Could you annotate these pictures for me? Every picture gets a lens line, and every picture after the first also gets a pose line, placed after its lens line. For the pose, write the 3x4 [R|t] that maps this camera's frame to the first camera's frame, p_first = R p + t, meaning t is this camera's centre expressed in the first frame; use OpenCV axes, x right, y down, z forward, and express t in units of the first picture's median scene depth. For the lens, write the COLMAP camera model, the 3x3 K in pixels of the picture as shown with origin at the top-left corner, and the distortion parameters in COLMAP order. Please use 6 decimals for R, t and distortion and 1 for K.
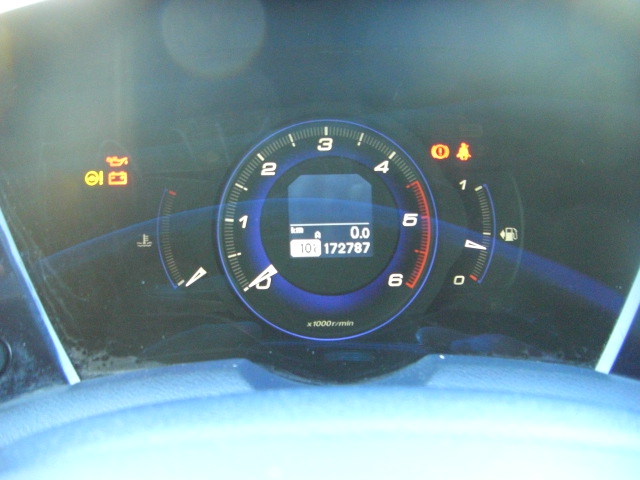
lens RADIAL K [[725.0, 0, 319.5], [0, 725.0, 243.7], [0, 0, 1]] dist [-0.152921, 0.000000]
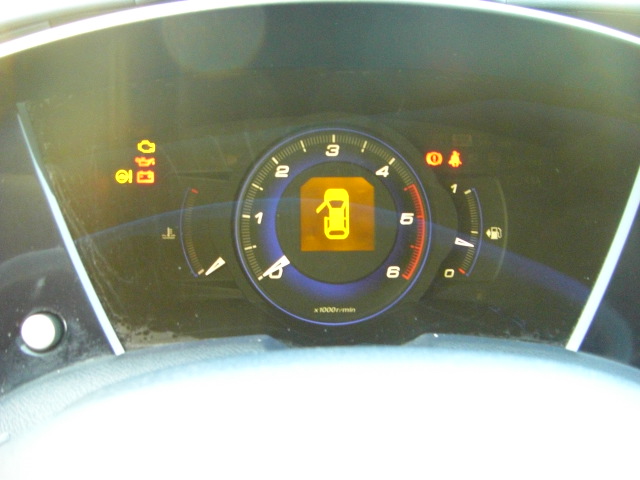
lens RADIAL K [[725.0, 0, 320.2], [0, 725.0, 243.1], [0, 0, 1]] dist [-0.152921, 0.000000]
pose [[0.999636, 0.016734, 0.021151, -0.033444], [-0.016706, 0.999859, -0.001502, 0.008791], [-0.021173, 0.001148, 0.999775, -0.125362]]
